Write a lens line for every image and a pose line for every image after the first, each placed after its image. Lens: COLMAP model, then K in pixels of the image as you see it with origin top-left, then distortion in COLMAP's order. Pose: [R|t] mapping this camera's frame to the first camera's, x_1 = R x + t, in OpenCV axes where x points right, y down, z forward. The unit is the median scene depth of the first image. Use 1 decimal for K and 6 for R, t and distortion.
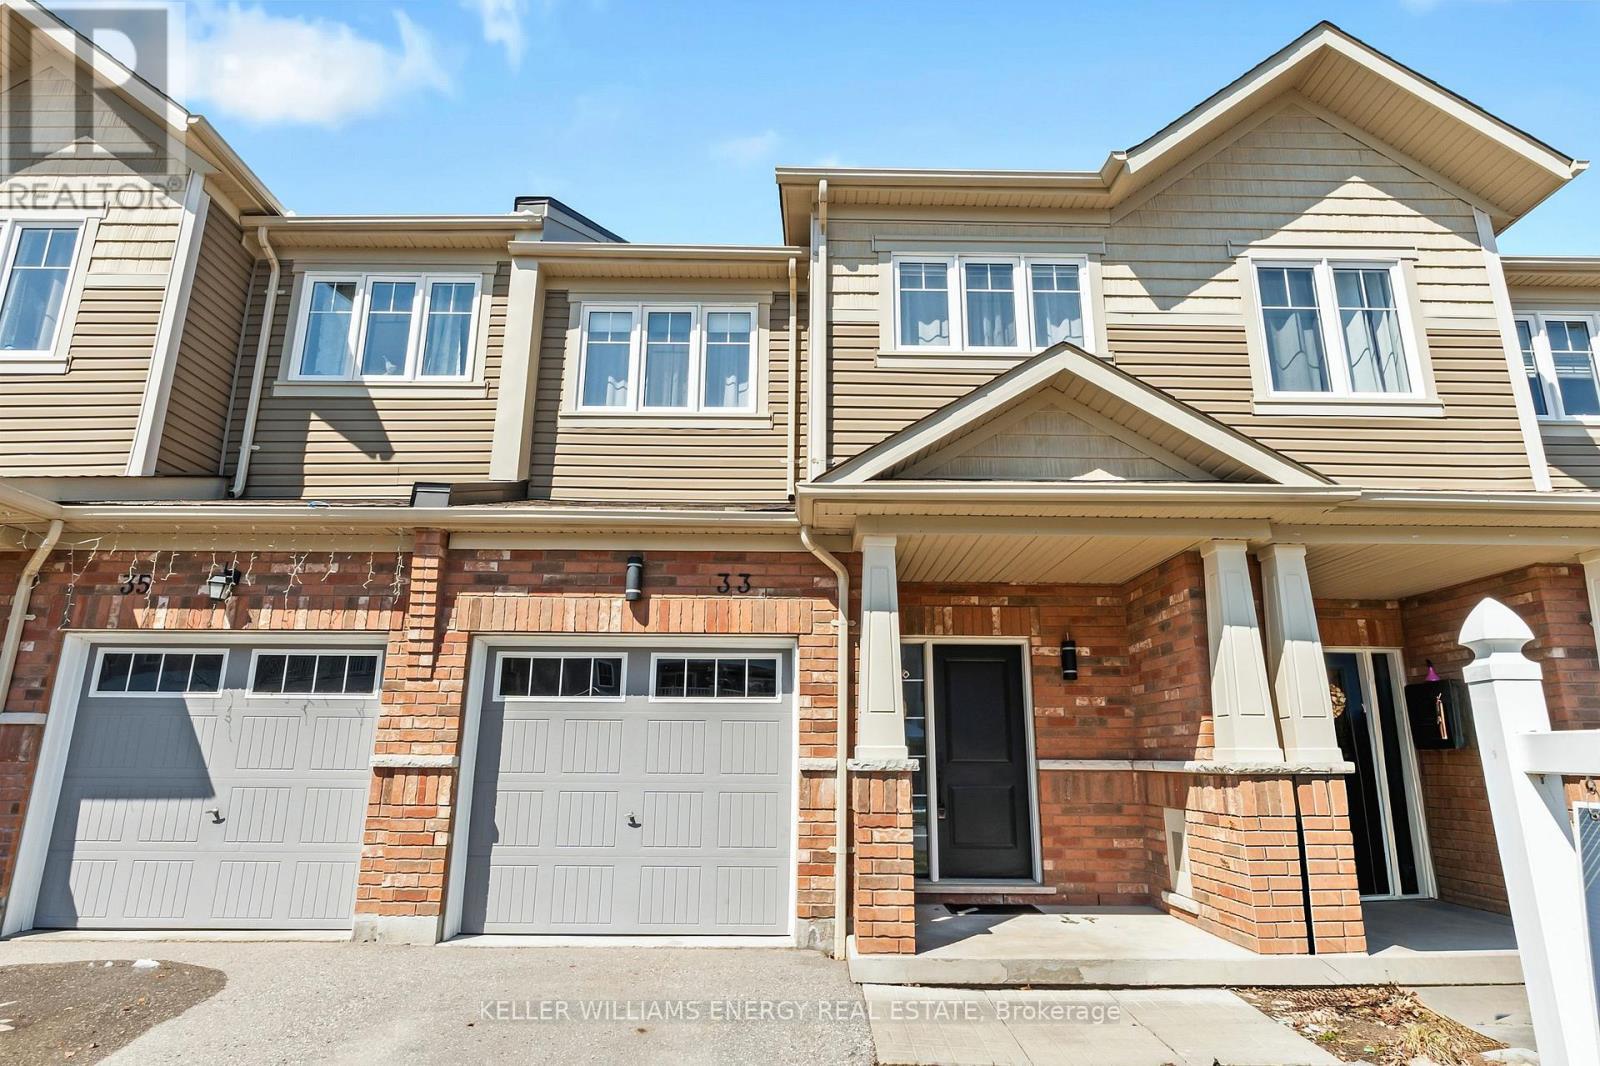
lens RADIAL K [[864.8, 0, 801.5], [0, 864.8, 531.8], [0, 0, 1]] dist [-0.000184, -0.000525]
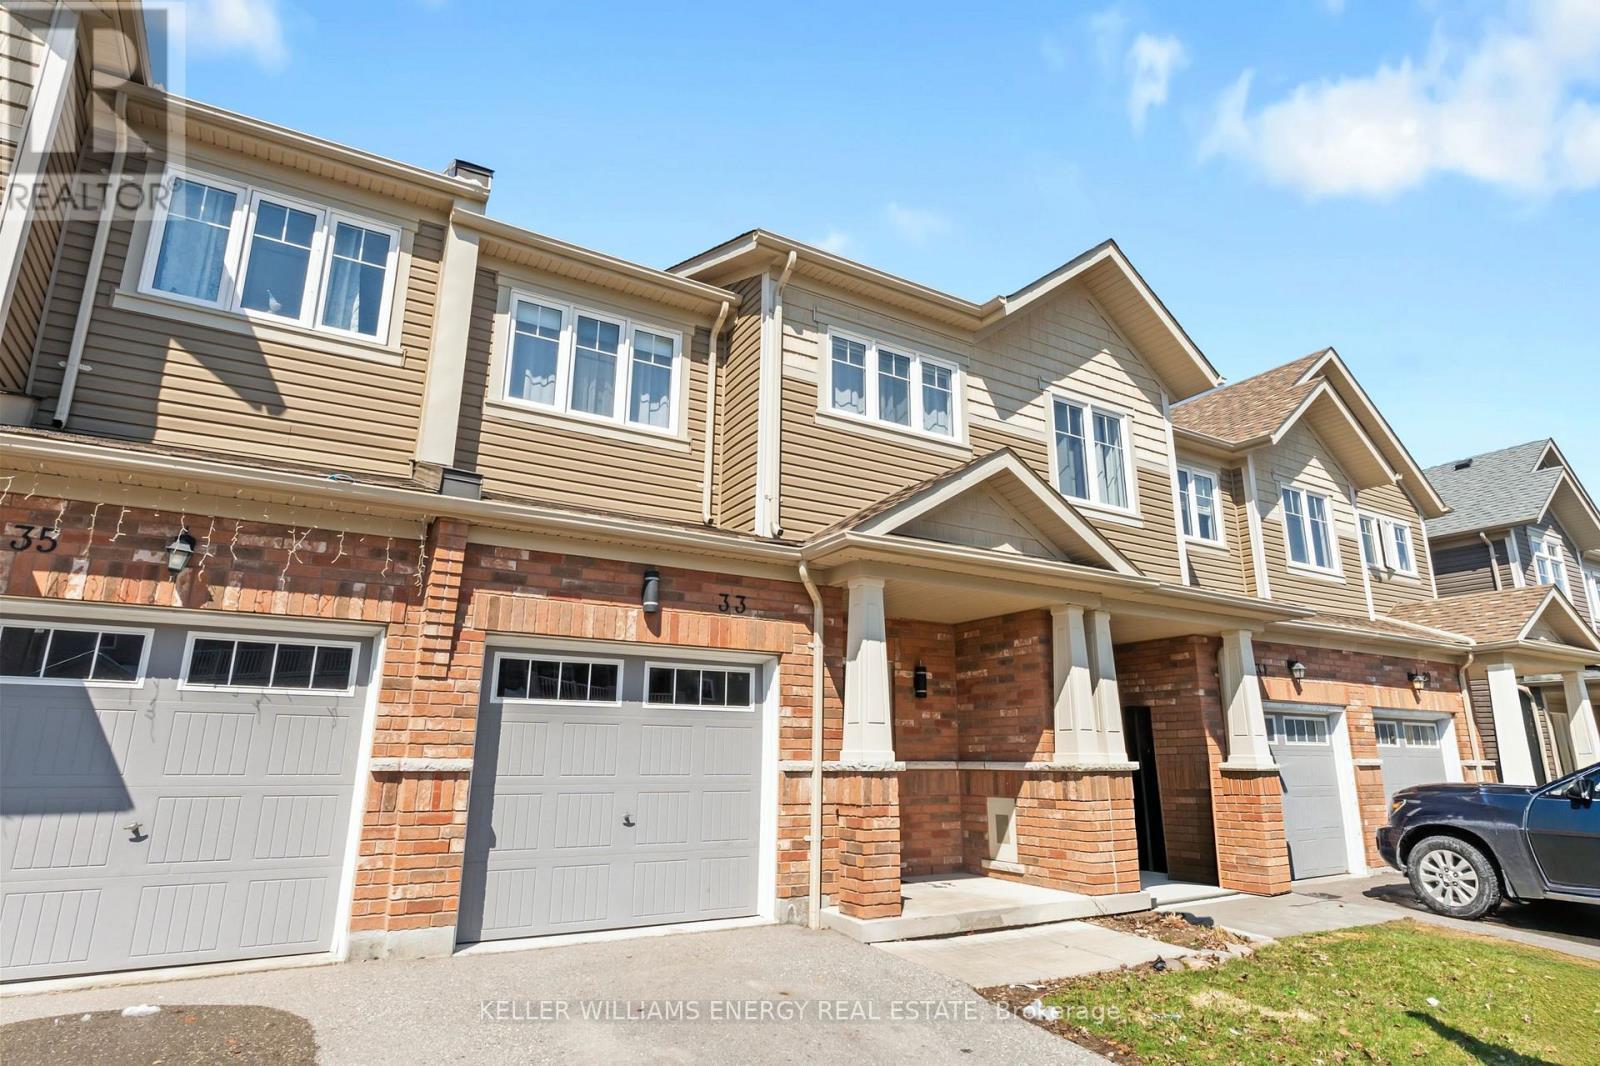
lens RADIAL K [[864.8, 0, 799.0], [0, 864.8, 533.7], [0, 0, 1]] dist [-0.000184, -0.000525]
pose [[0.867450, 0.124318, 0.481742, -0.515503], [-0.125575, 0.991637, -0.029783, -0.006582], [-0.481416, -0.034659, 0.875807, -0.010872]]
